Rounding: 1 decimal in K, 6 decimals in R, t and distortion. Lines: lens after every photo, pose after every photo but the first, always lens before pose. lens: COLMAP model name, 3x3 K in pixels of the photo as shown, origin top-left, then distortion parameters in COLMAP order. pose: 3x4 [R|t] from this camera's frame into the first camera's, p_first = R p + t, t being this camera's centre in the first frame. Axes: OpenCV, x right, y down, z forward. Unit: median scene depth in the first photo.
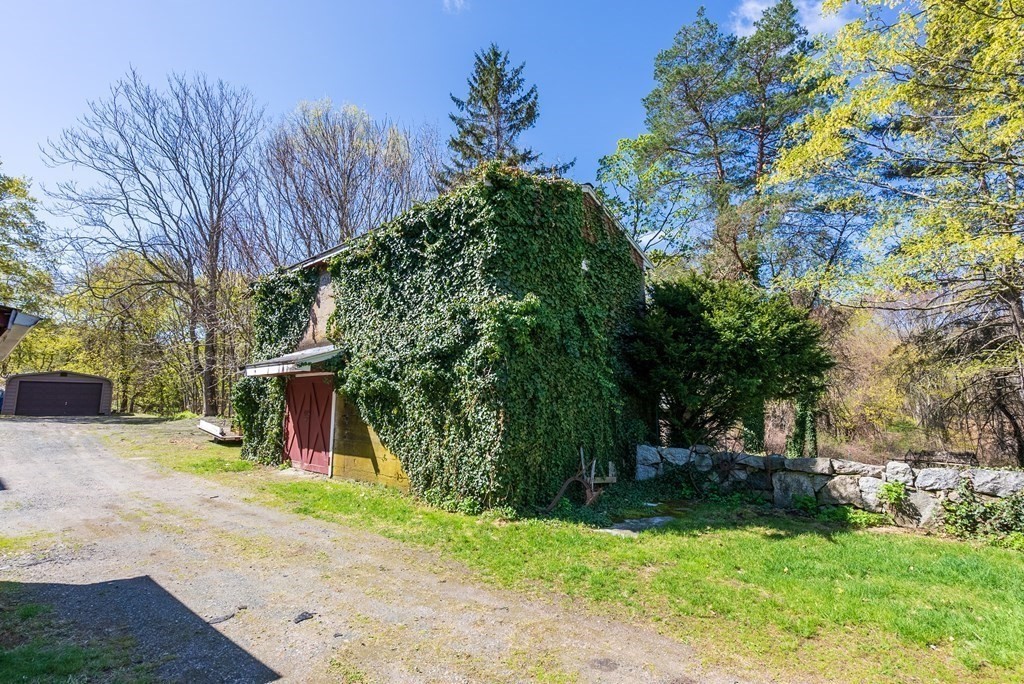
lens RADIAL K [[469.9, 0, 504.5], [0, 469.9, 337.5], [0, 0, 1]] dist [-0.005352, 0.001654]
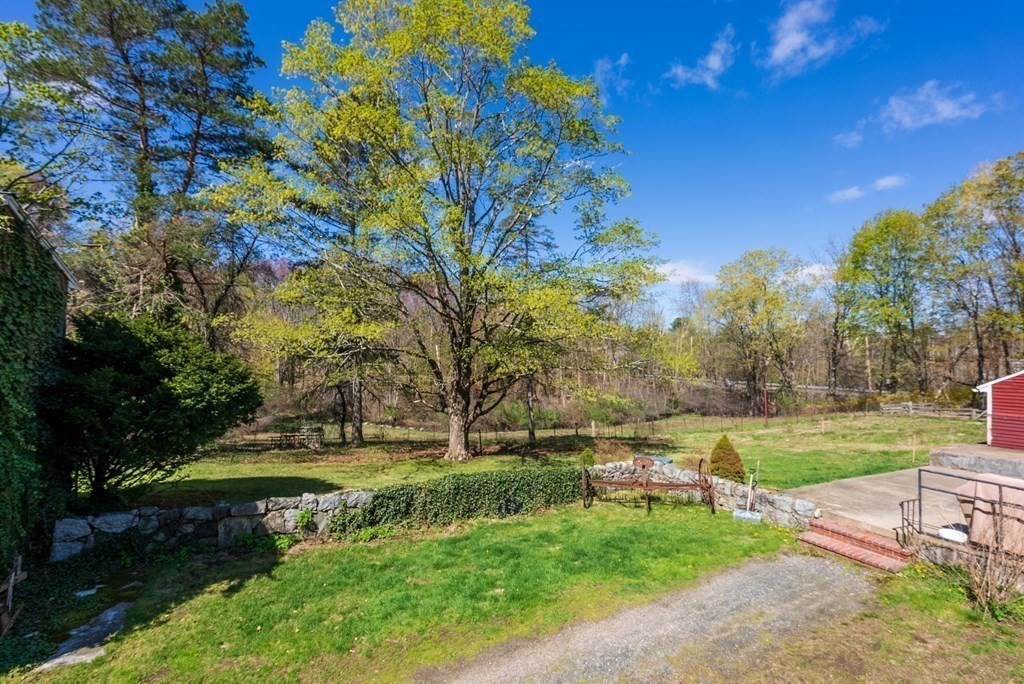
lens RADIAL K [[469.9, 0, 510.5], [0, 469.9, 338.0], [0, 0, 1]] dist [-0.005352, 0.001654]
pose [[0.370725, 0.033871, 0.928125, -0.289575], [-0.146615, 0.988938, 0.022472, -0.326186], [-0.917097, -0.144408, 0.371590, -0.049885]]
